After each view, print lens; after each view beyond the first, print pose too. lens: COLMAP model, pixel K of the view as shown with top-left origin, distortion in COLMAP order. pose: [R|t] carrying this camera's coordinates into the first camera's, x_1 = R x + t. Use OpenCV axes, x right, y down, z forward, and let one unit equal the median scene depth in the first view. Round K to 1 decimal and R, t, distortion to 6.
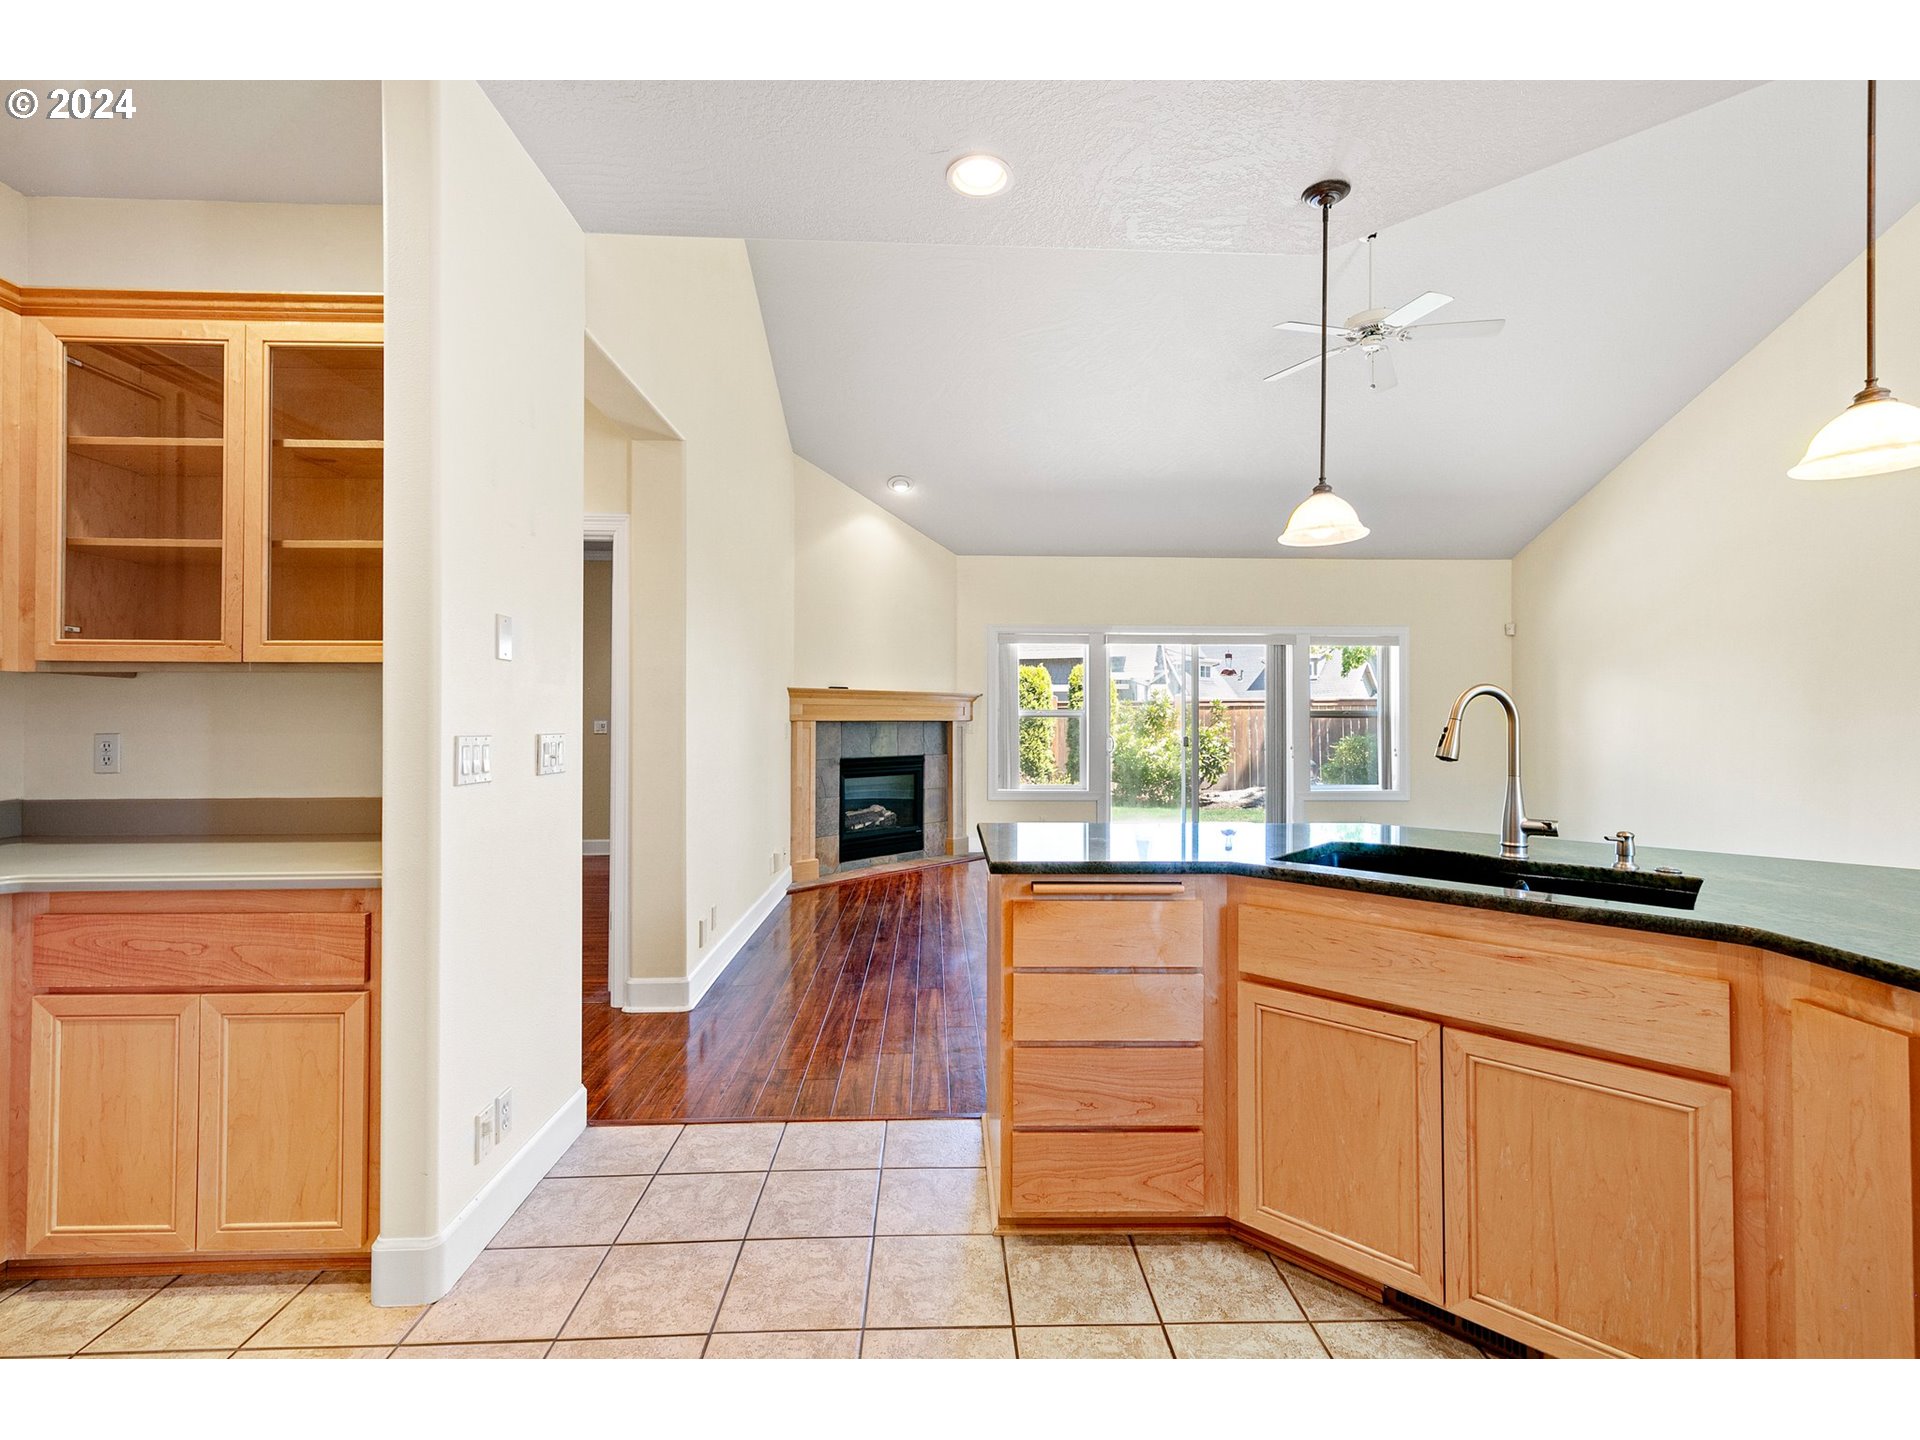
lens RADIAL K [[847.3, 0, 964.4], [0, 847.3, 712.8], [0, 0, 1]] dist [0.008232, -0.000095]
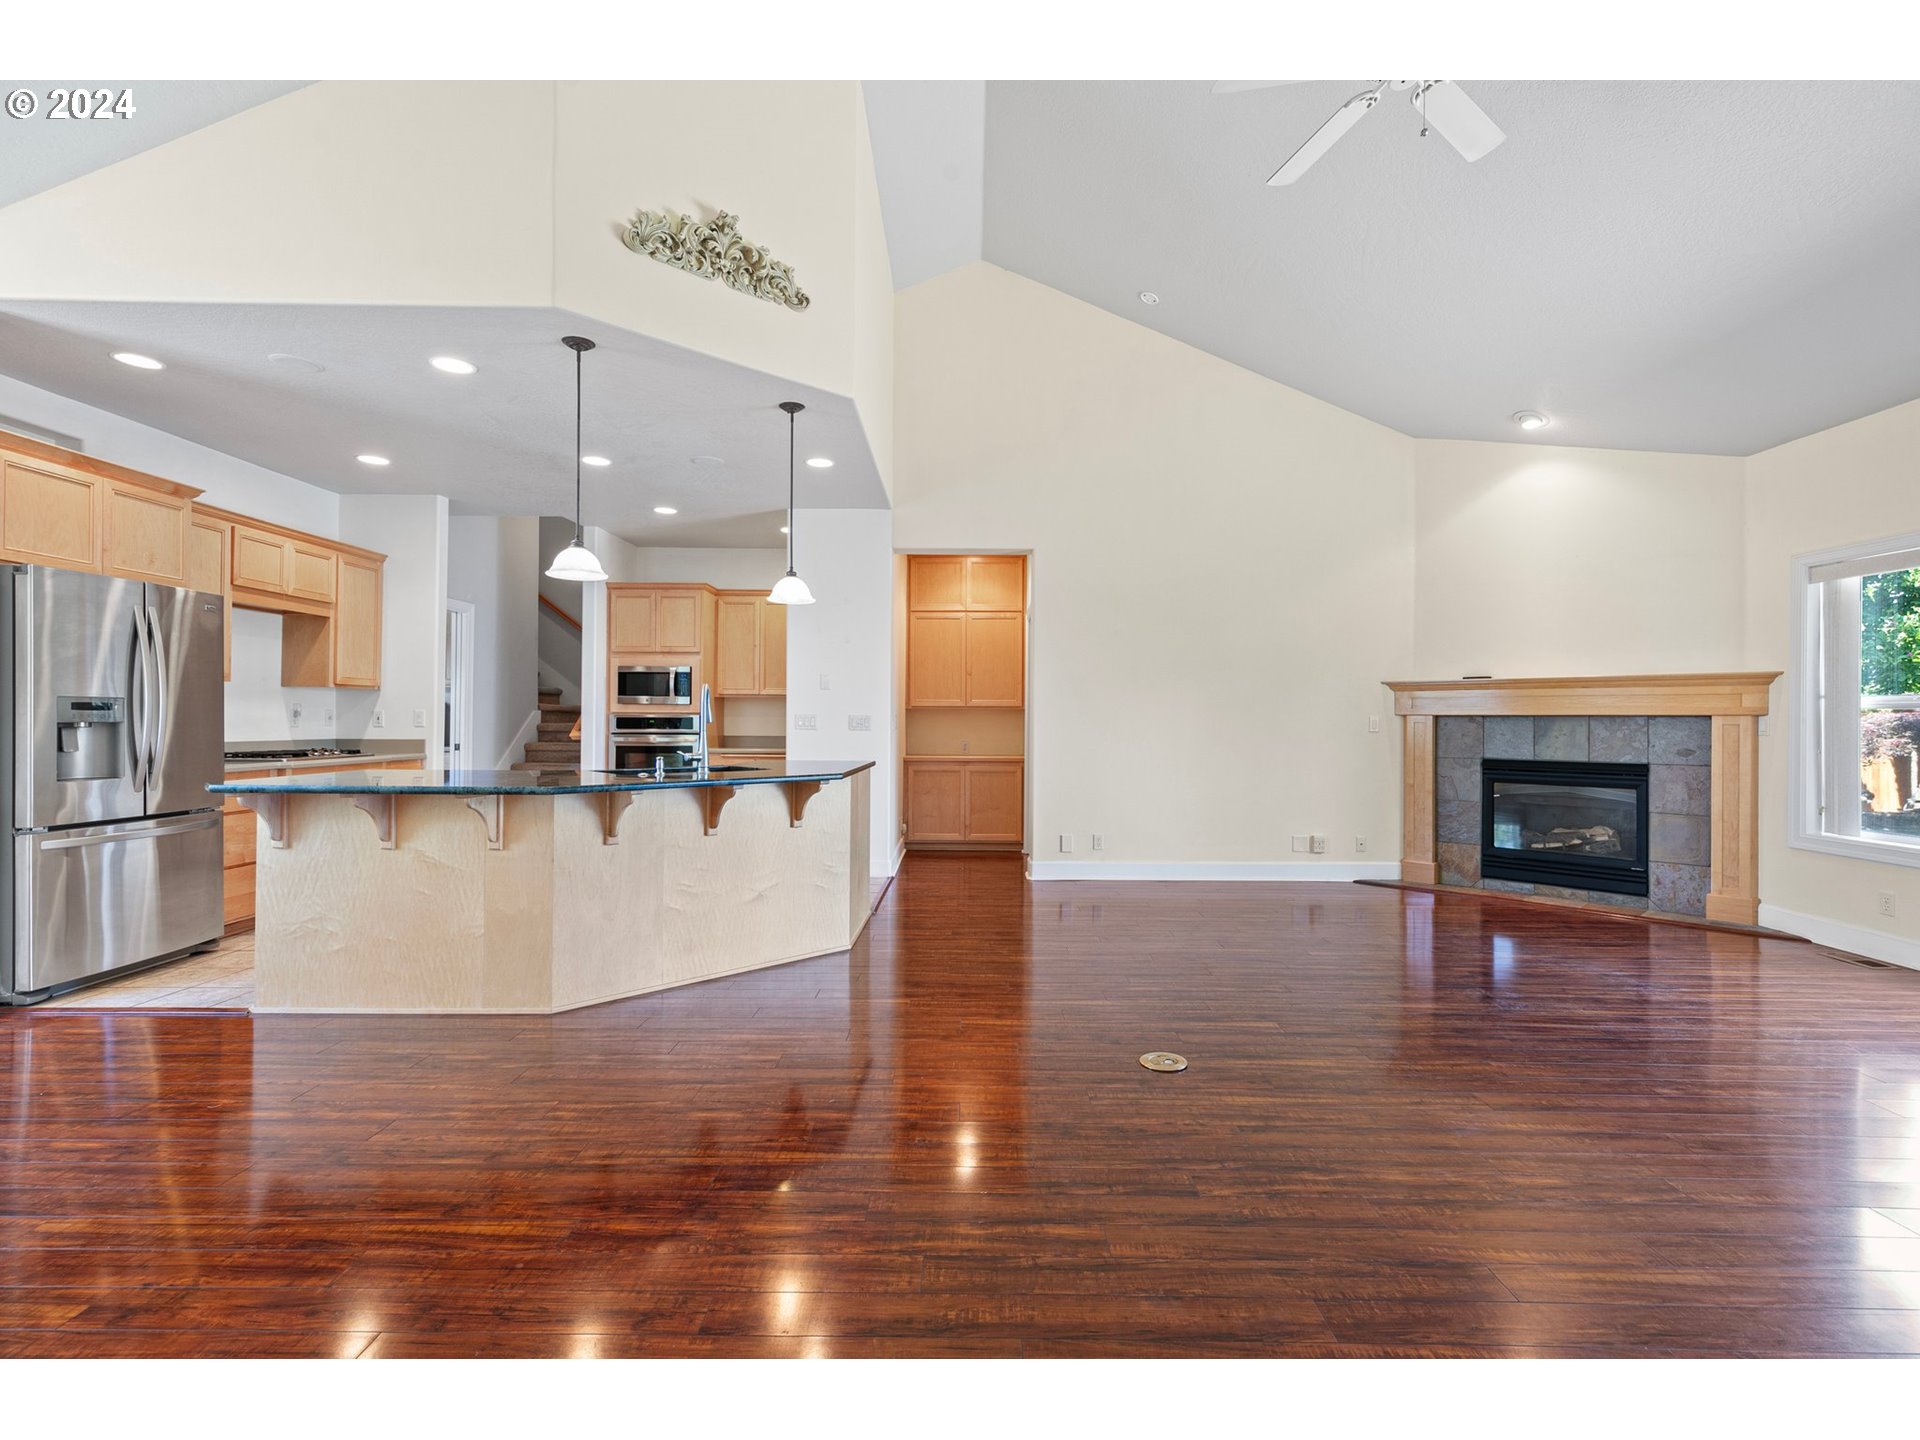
lens RADIAL K [[885.7, 0, 961.0], [0, 885.7, 715.6], [0, 0, 1]] dist [0.002246, -0.000130]
pose [[-0.049454, -0.007775, -0.998746, 0.808017], [0.000314, 0.999970, -0.007800, 0.017354], [0.998776, -0.000699, -0.049450, 0.523851]]
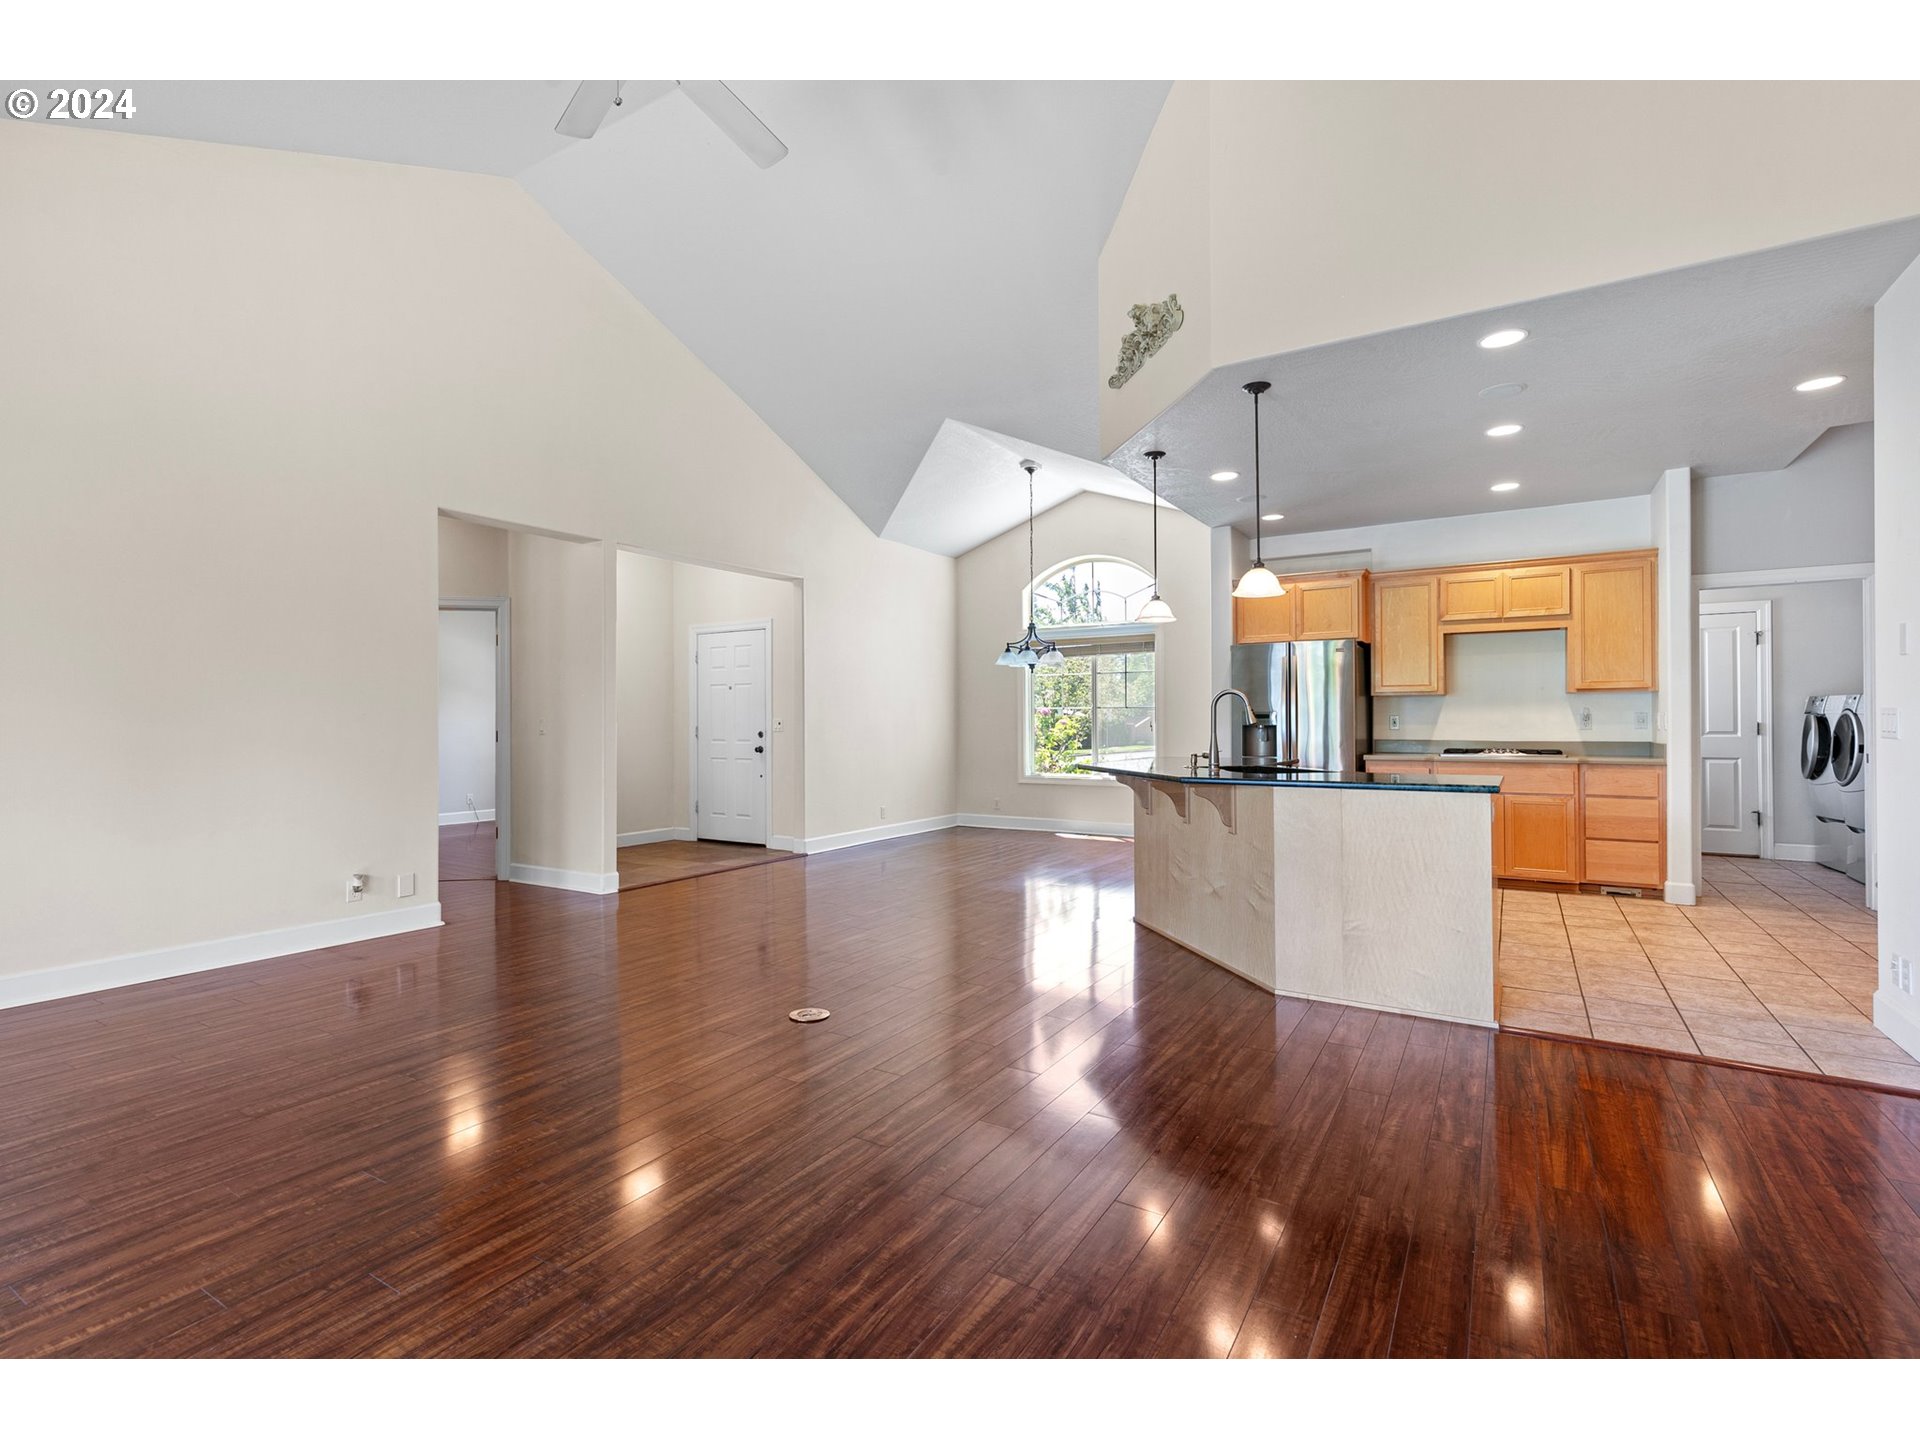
lens RADIAL K [[885.7, 0, 961.0], [0, 885.7, 715.6], [0, 0, 1]] dist [0.002246, -0.000130]
pose [[-0.830383, 0.005959, 0.557161, -0.020020], [-0.000953, 0.999926, -0.012114, 0.018459], [-0.557192, -0.010590, -0.830316, 0.994426]]
